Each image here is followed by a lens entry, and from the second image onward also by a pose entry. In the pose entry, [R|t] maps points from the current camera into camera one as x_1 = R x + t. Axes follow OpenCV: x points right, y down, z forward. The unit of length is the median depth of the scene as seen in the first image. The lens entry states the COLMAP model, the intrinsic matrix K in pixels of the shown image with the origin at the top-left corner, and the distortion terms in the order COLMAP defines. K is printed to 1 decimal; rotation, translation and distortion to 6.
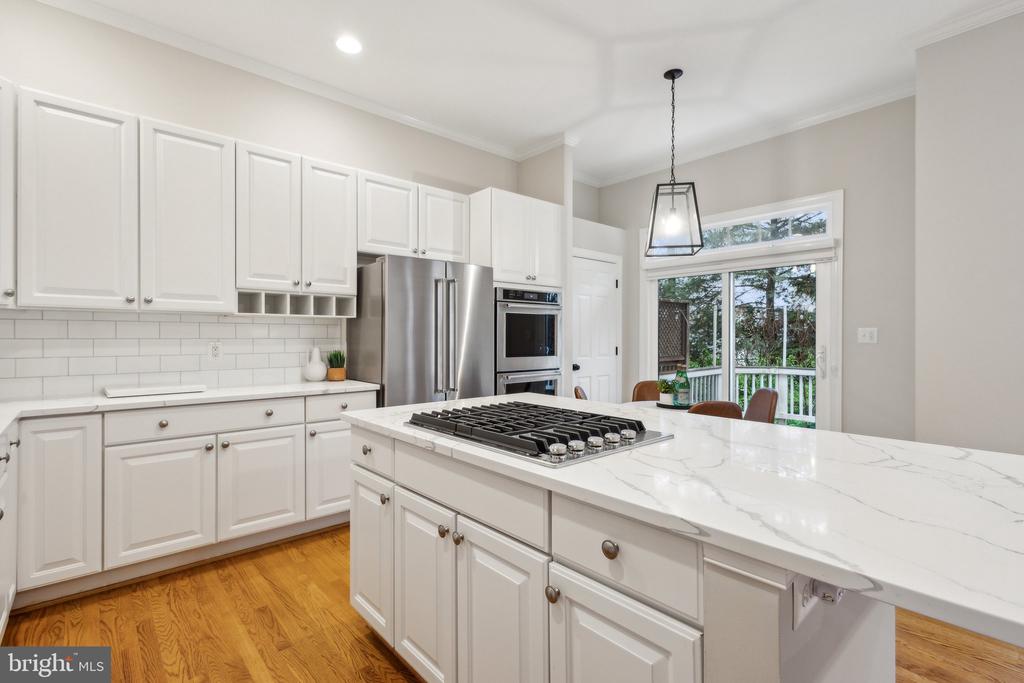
lens RADIAL K [[475.7, 0, 512.1], [0, 475.7, 339.0], [0, 0, 1]] dist [0.001274, 0.000028]
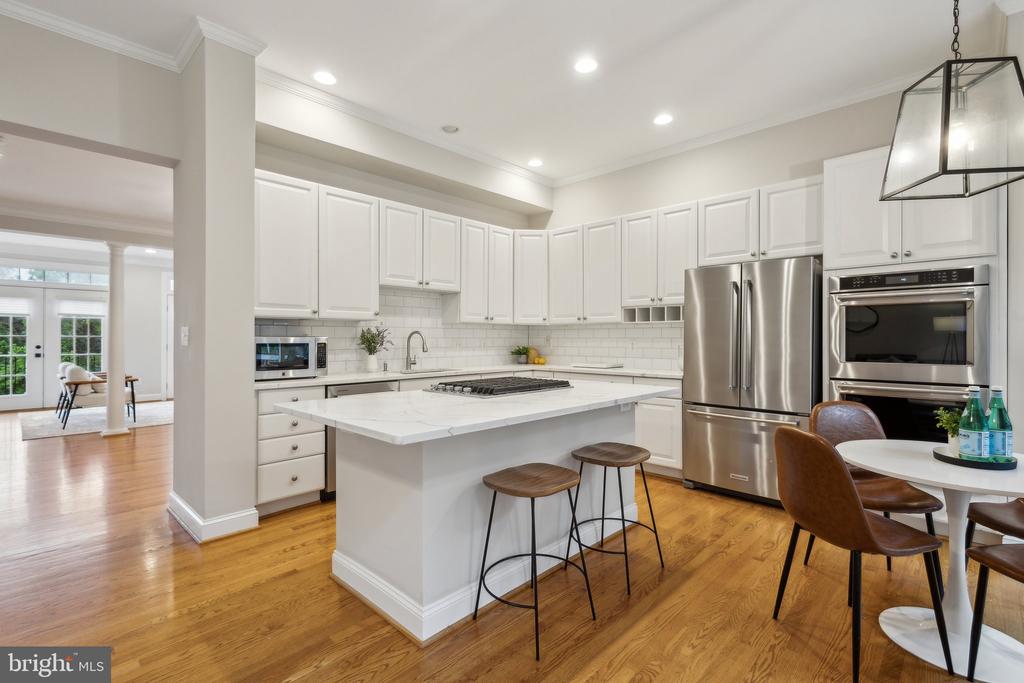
lens RADIAL K [[475.7, 0, 512.0], [0, 475.7, 339.5], [0, 0, 1]] dist [0.001274, 0.000028]
pose [[0.080892, 0.002672, -0.996719, 0.886811], [-0.001038, 0.999996, 0.002596, 0.000715], [0.996722, 0.000825, 0.080894, 0.430009]]
